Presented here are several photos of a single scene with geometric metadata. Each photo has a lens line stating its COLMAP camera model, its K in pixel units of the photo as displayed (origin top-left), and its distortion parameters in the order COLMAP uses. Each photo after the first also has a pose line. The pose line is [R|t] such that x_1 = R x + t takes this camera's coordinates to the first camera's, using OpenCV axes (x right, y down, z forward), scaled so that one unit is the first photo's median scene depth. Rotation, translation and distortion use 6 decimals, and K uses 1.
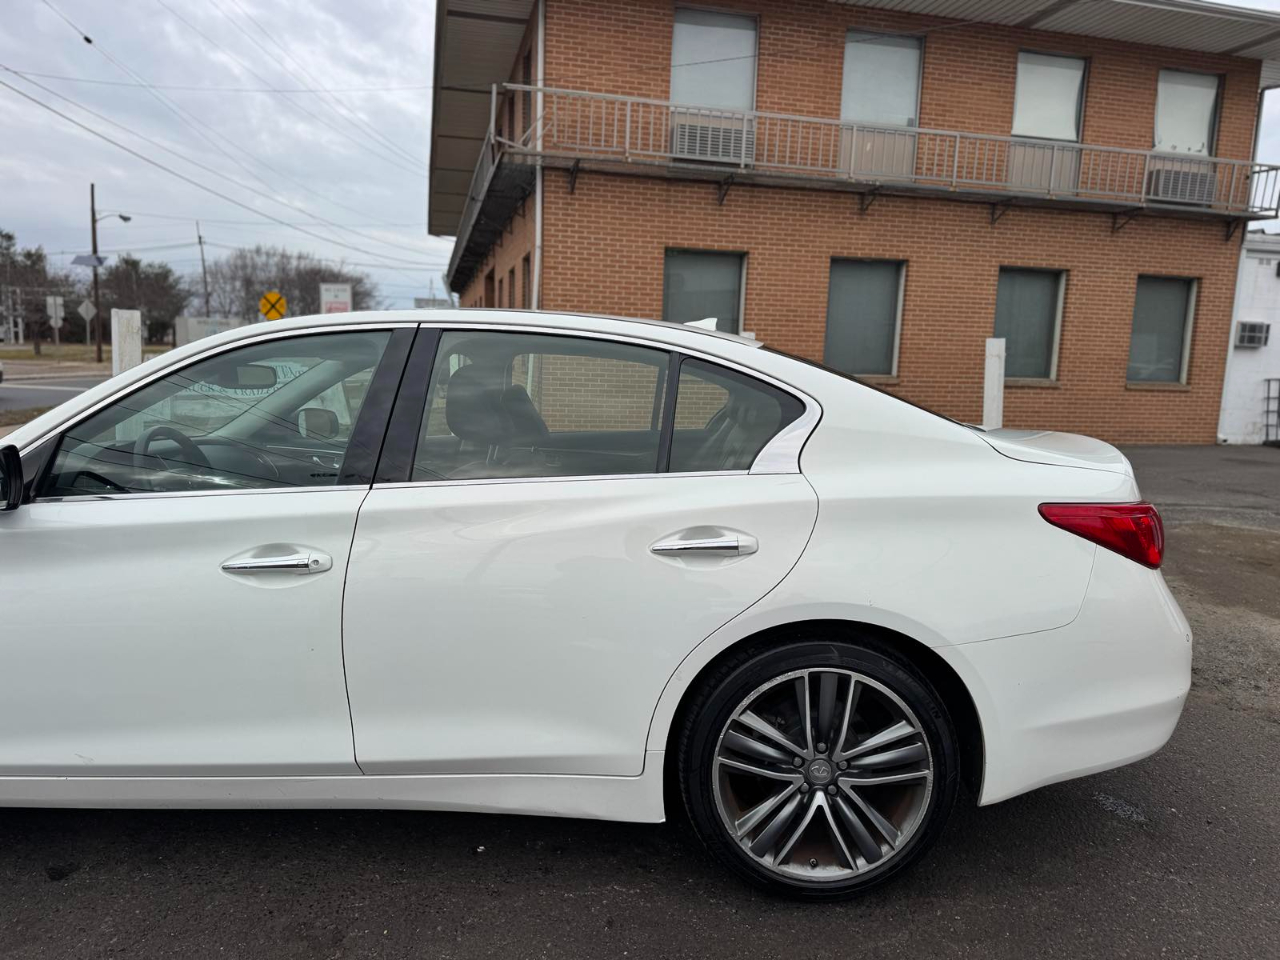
lens RADIAL K [[894.5, 0, 642.3], [0, 894.5, 489.6], [0, 0, 1]] dist [0.030877, -0.038876]
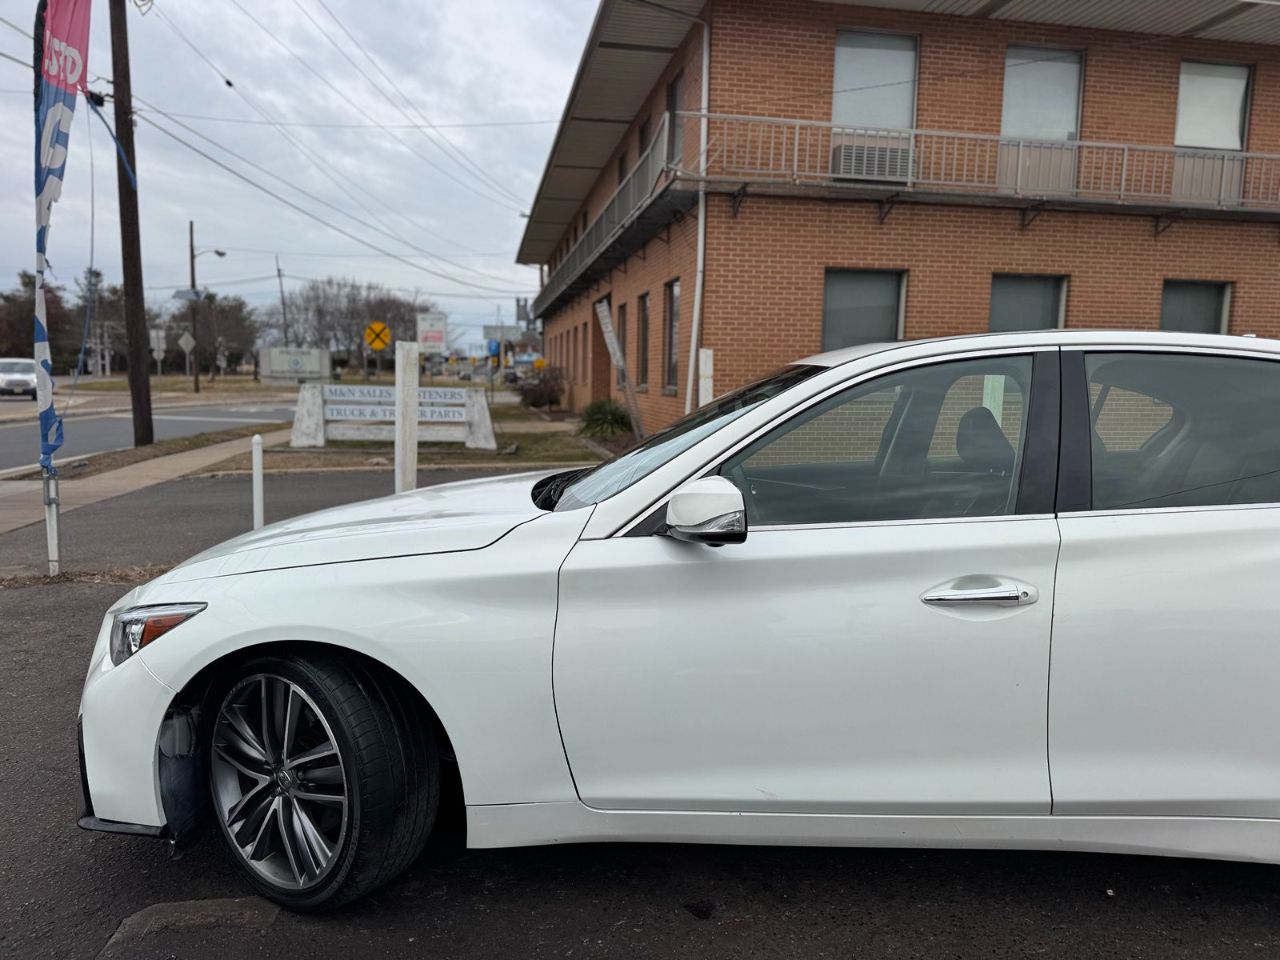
lens RADIAL K [[894.5, 0, 642.3], [0, 894.5, 489.6], [0, 0, 1]] dist [0.030877, -0.038876]
pose [[0.998179, -0.009044, -0.059638, -0.115813], [0.007597, 0.999673, -0.024435, -0.001902], [0.059840, 0.023937, 0.997921, 0.000373]]
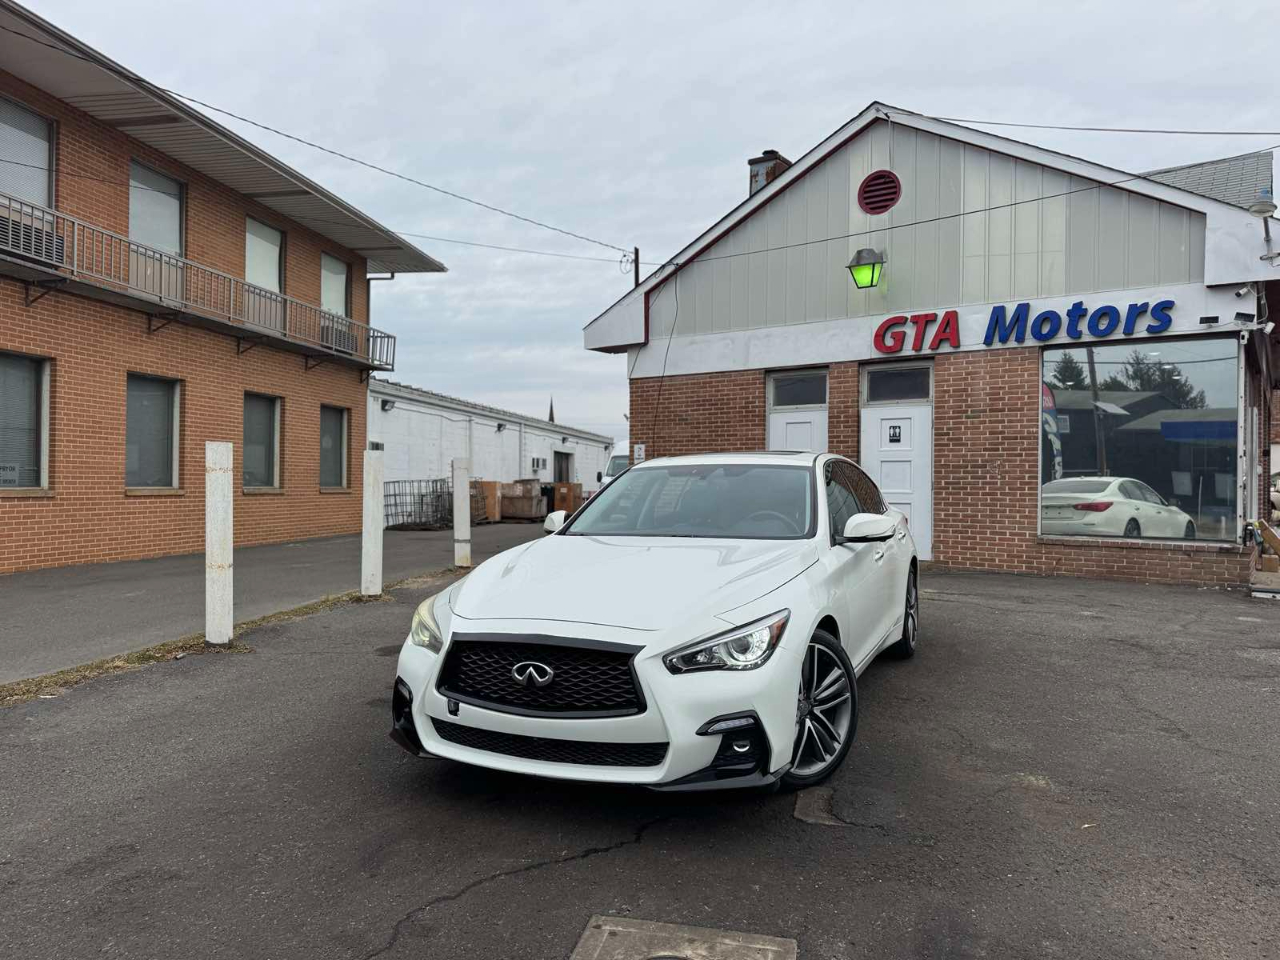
lens RADIAL K [[900.1, 0, 636.9], [0, 900.1, 475.3], [0, 0, 1]] dist [0.093640, -0.136659]
pose [[0.411535, -0.014935, 0.911272, -0.491286], [0.132438, 0.990233, -0.043580, -0.024150], [-0.901720, 0.138622, 0.409493, 0.084903]]
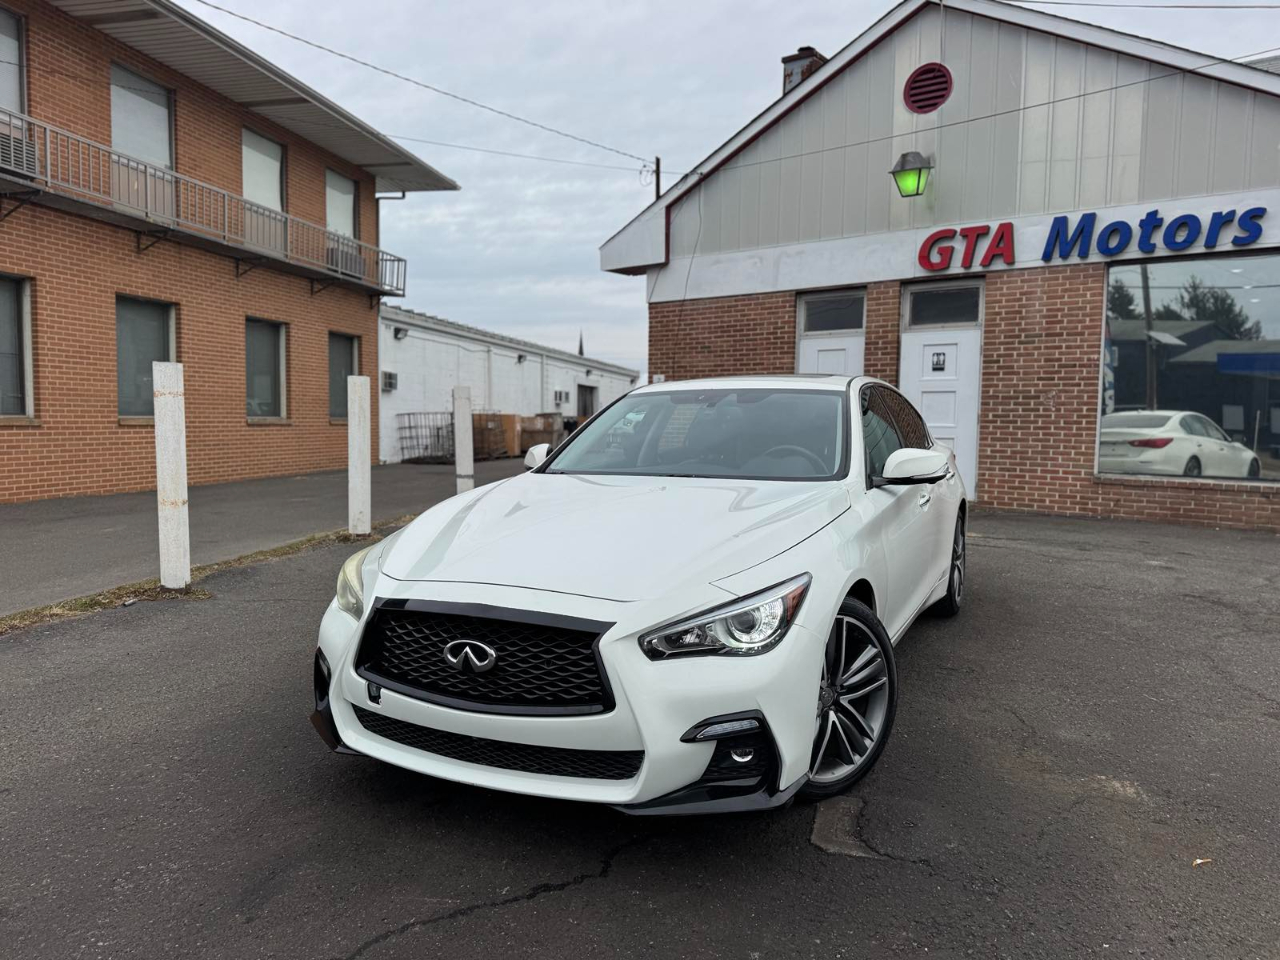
lens RADIAL K [[902.7, 0, 640.0], [0, 902.7, 480.0], [0, 0, 1]] dist [0.055829, -0.070744]
pose [[0.439477, -0.081856, 0.894516, -0.425392], [0.126099, 0.991600, 0.028787, -0.021993], [-0.889359, 0.100147, 0.446107, 0.100938]]
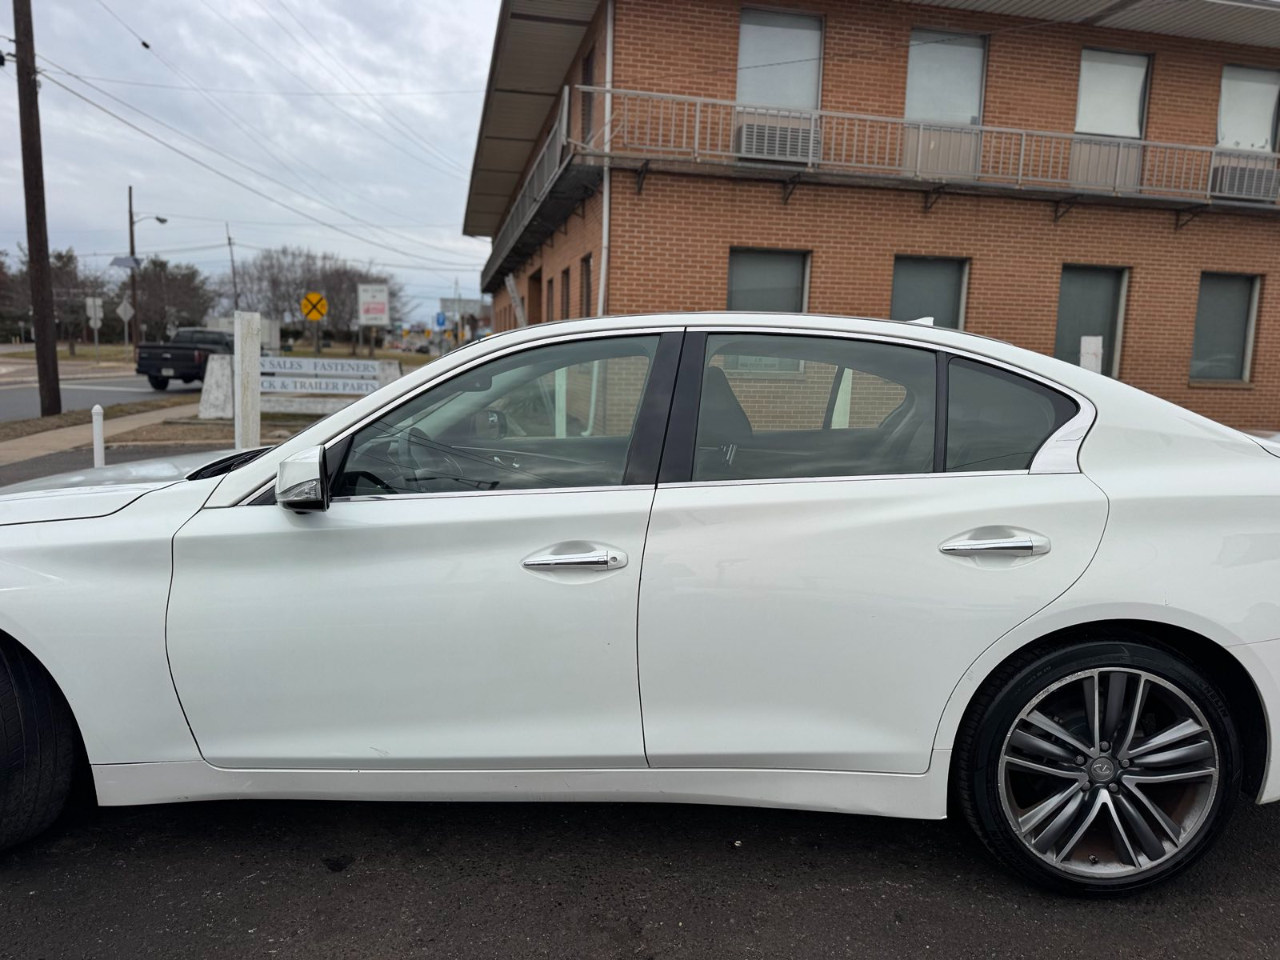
lens RADIAL K [[894.0, 0, 644.3], [0, 894.0, 484.4], [0, 0, 1]] dist [0.033517, -0.044892]
pose [[0.999829, -0.000442, -0.018492, -0.050283], [0.000371, 0.999993, -0.003847, -0.000417], [0.018493, 0.003839, 0.999822, -0.003545]]
